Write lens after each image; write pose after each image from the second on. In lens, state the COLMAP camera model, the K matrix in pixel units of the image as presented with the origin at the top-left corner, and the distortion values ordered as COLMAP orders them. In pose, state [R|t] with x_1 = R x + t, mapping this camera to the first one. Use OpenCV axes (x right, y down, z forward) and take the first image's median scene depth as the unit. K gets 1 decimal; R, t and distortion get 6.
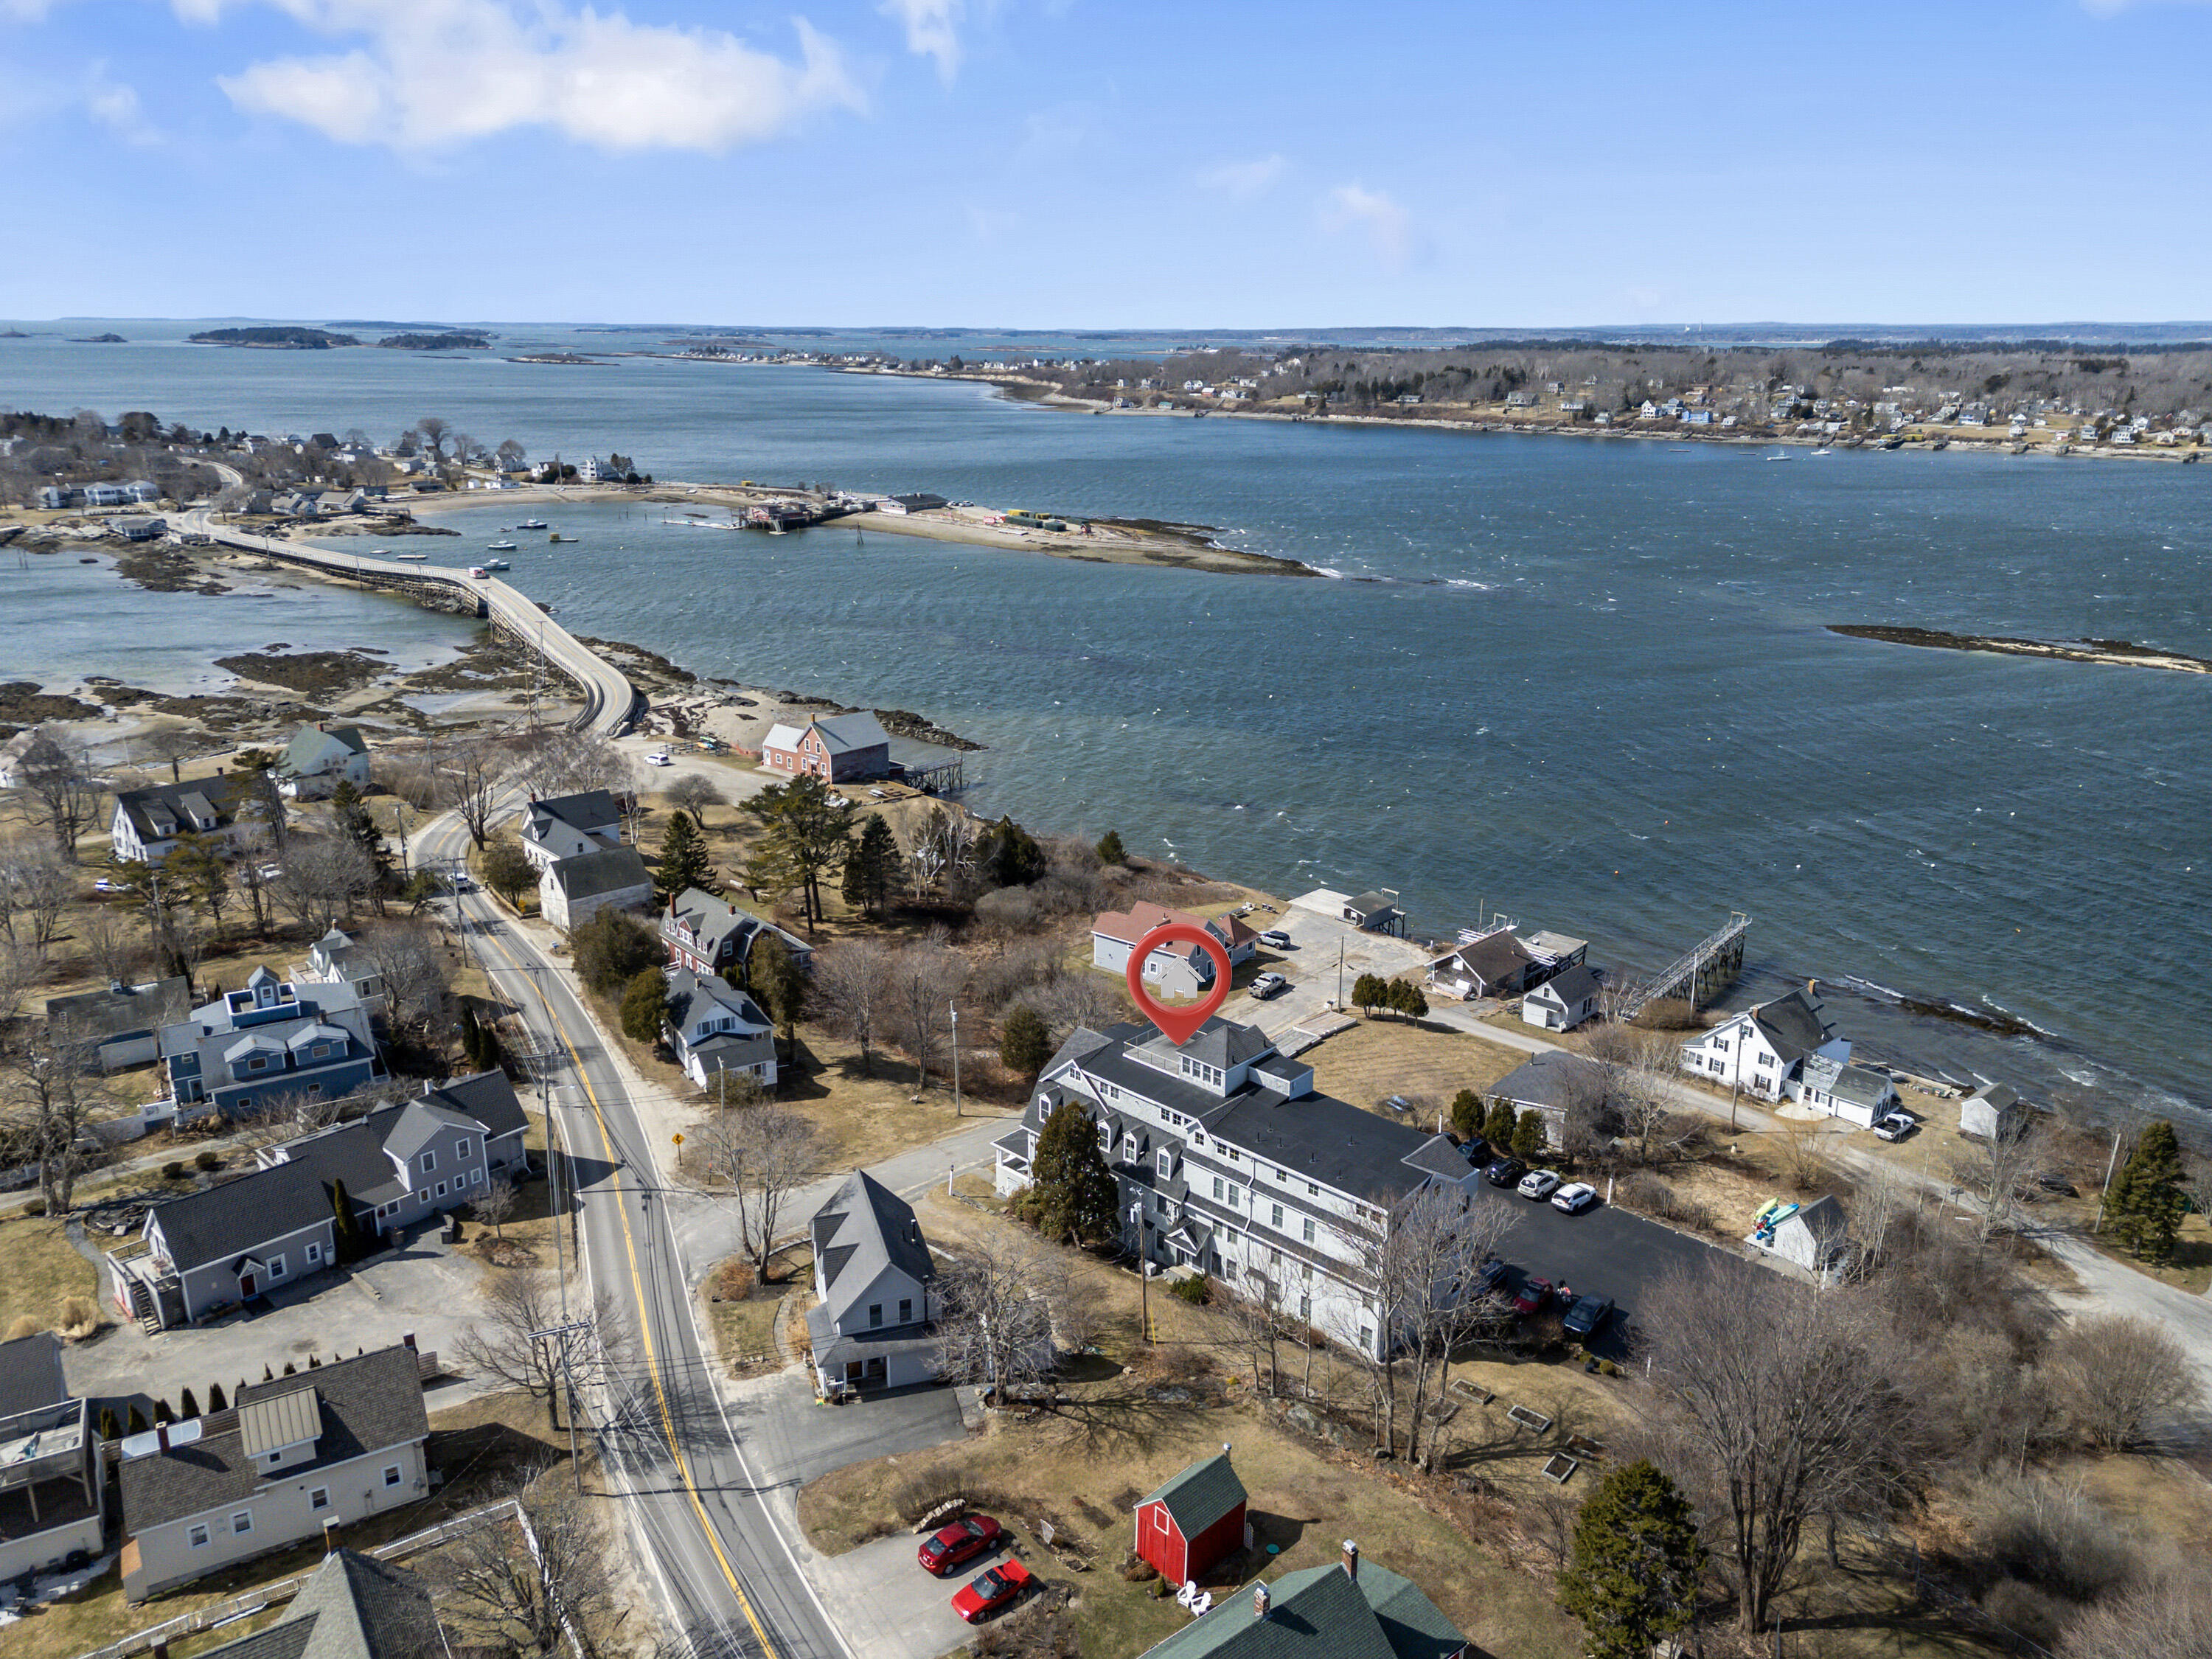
lens RADIAL K [[1619.3, 0, 1097.8], [0, 1619.3, 819.7], [0, 0, 1]] dist [0.071573, -0.055954]
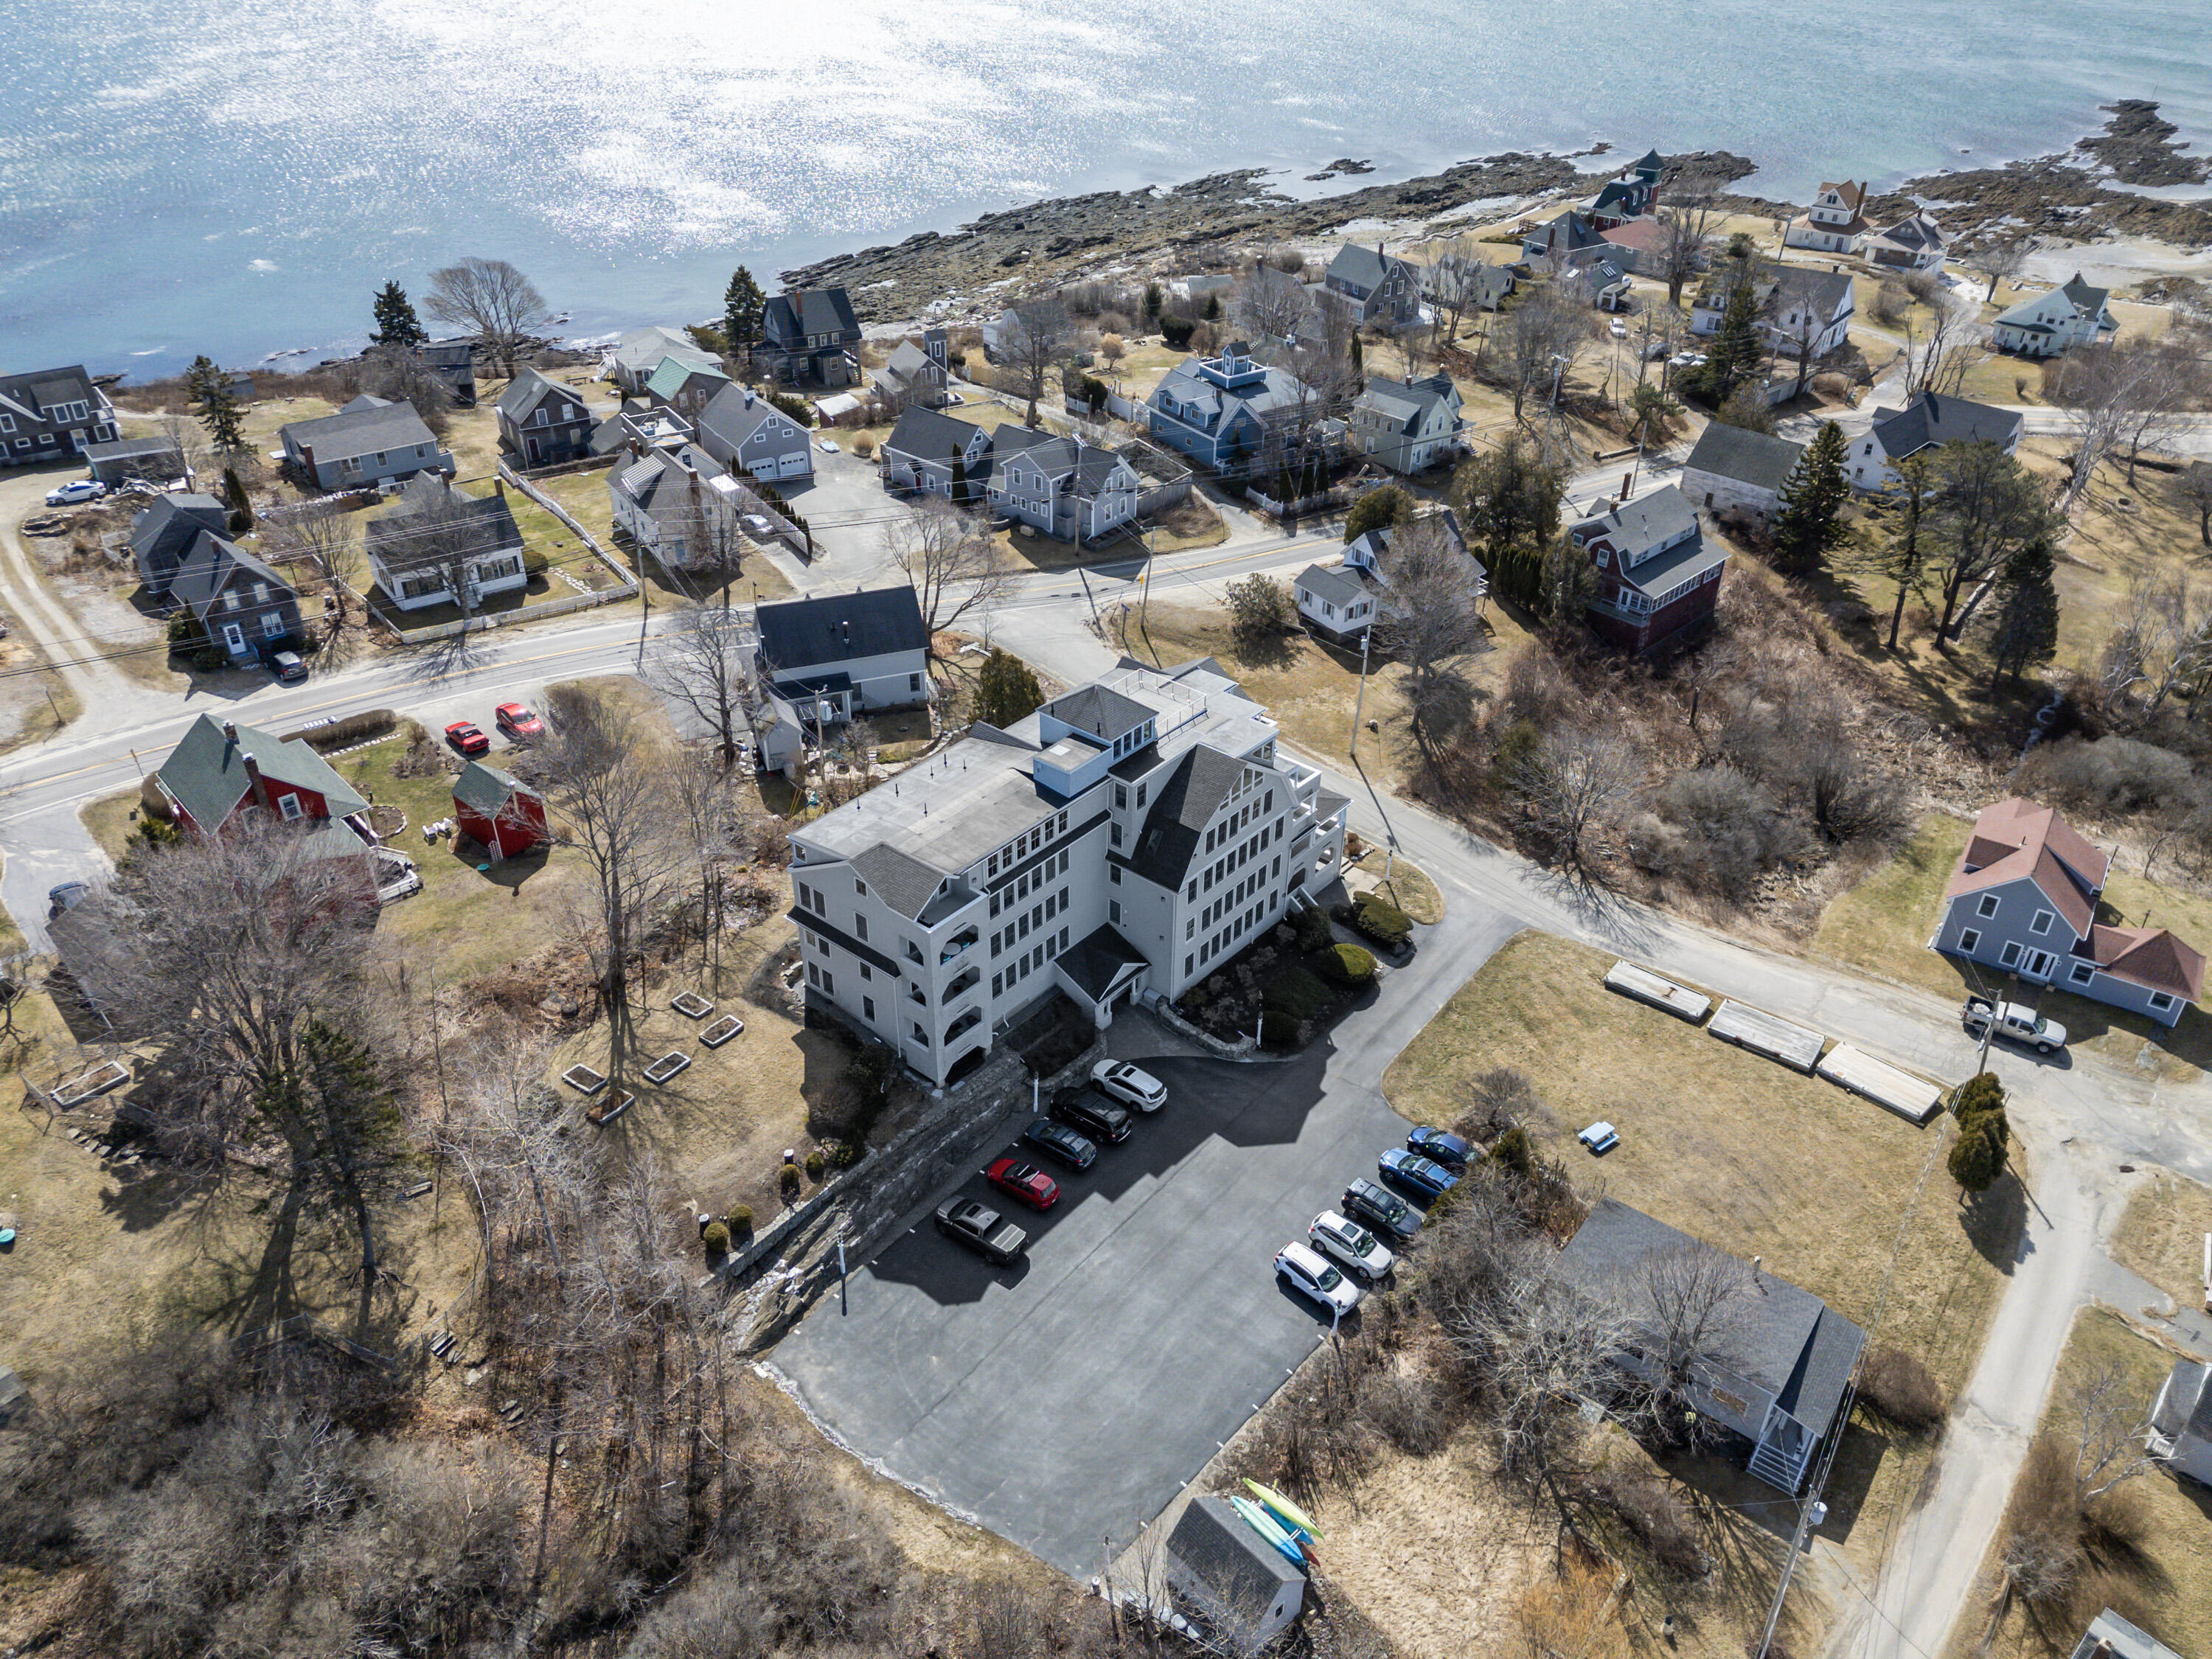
lens RADIAL K [[1620.0, 0, 1098.6], [0, 1620.0, 829.9], [0, 0, 1]] dist [0.088224, -0.089658]
pose [[0.055955, 0.543795, -0.837351, 0.643038], [-0.297000, 0.809766, 0.506034, -0.182204], [0.953237, 0.220378, 0.206817, 0.669300]]
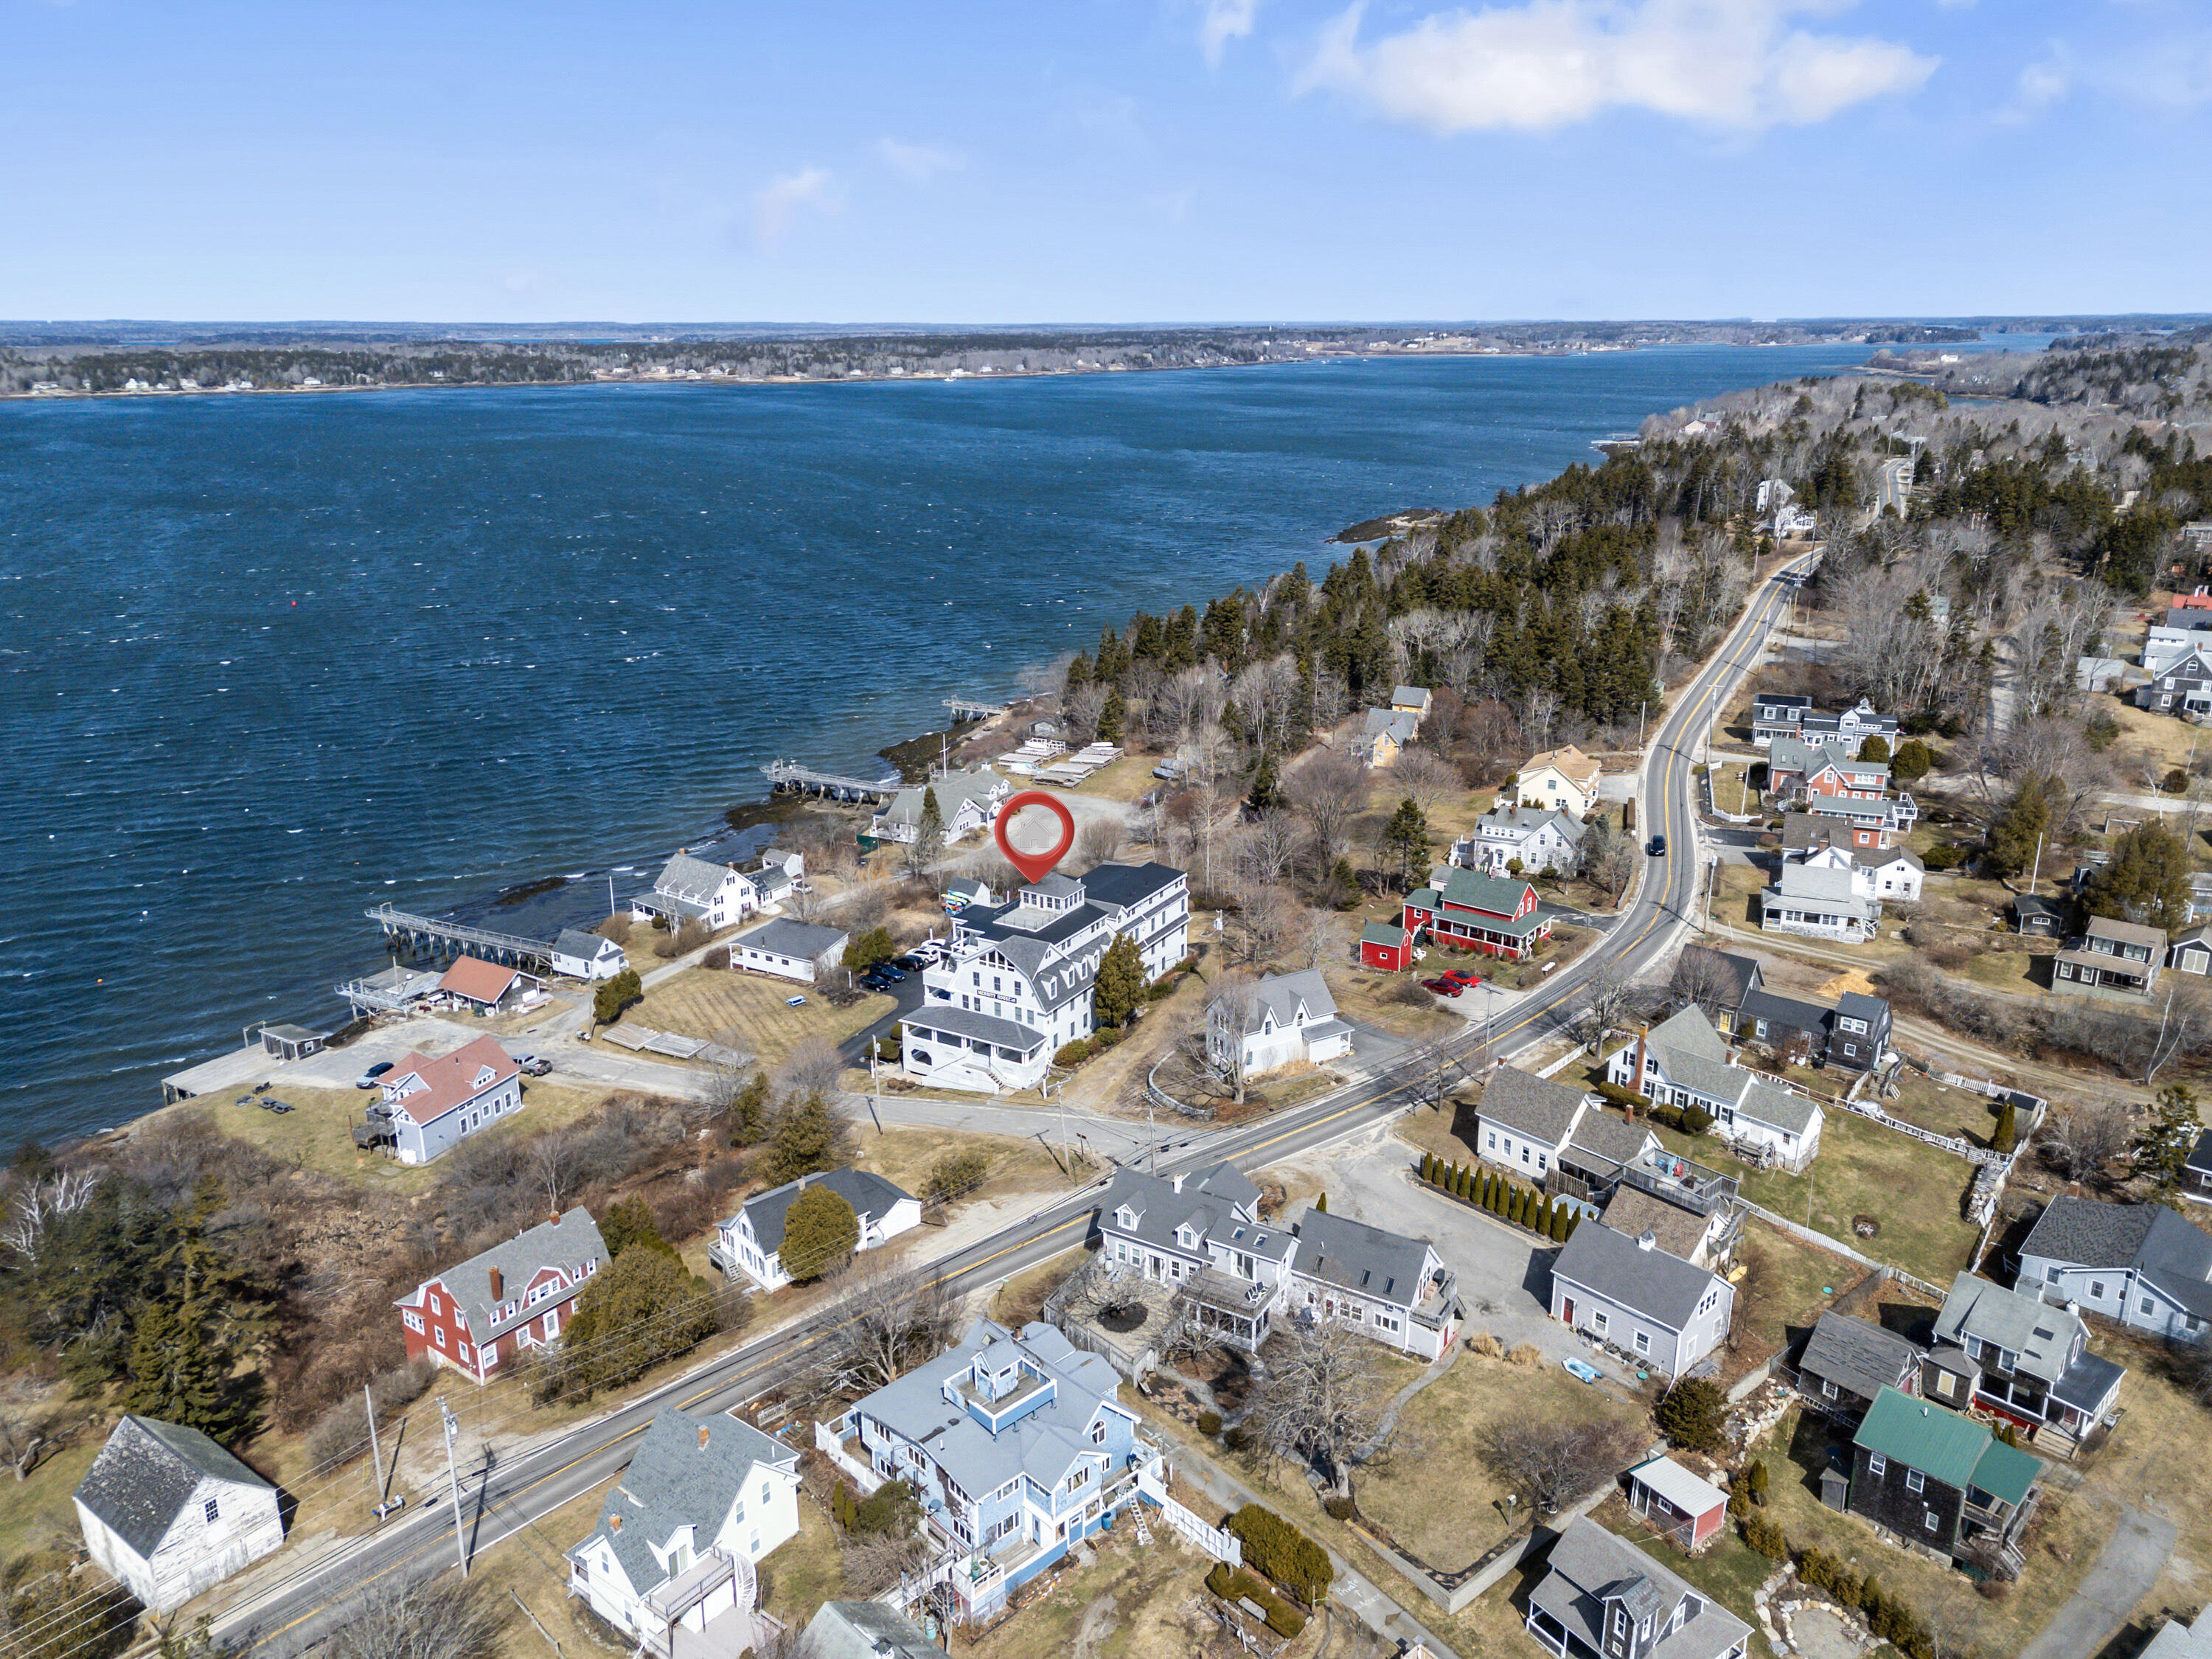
lens RADIAL K [[1601.6, 0, 1106.0], [0, 1601.6, 829.5], [0, 0, 1]] dist [0.088469, -0.072875]
pose [[-0.221258, -0.293043, 0.930145, -1.047754], [0.283983, 0.893089, 0.348921, -0.333338], [-0.932951, 0.341347, -0.114384, 0.880329]]
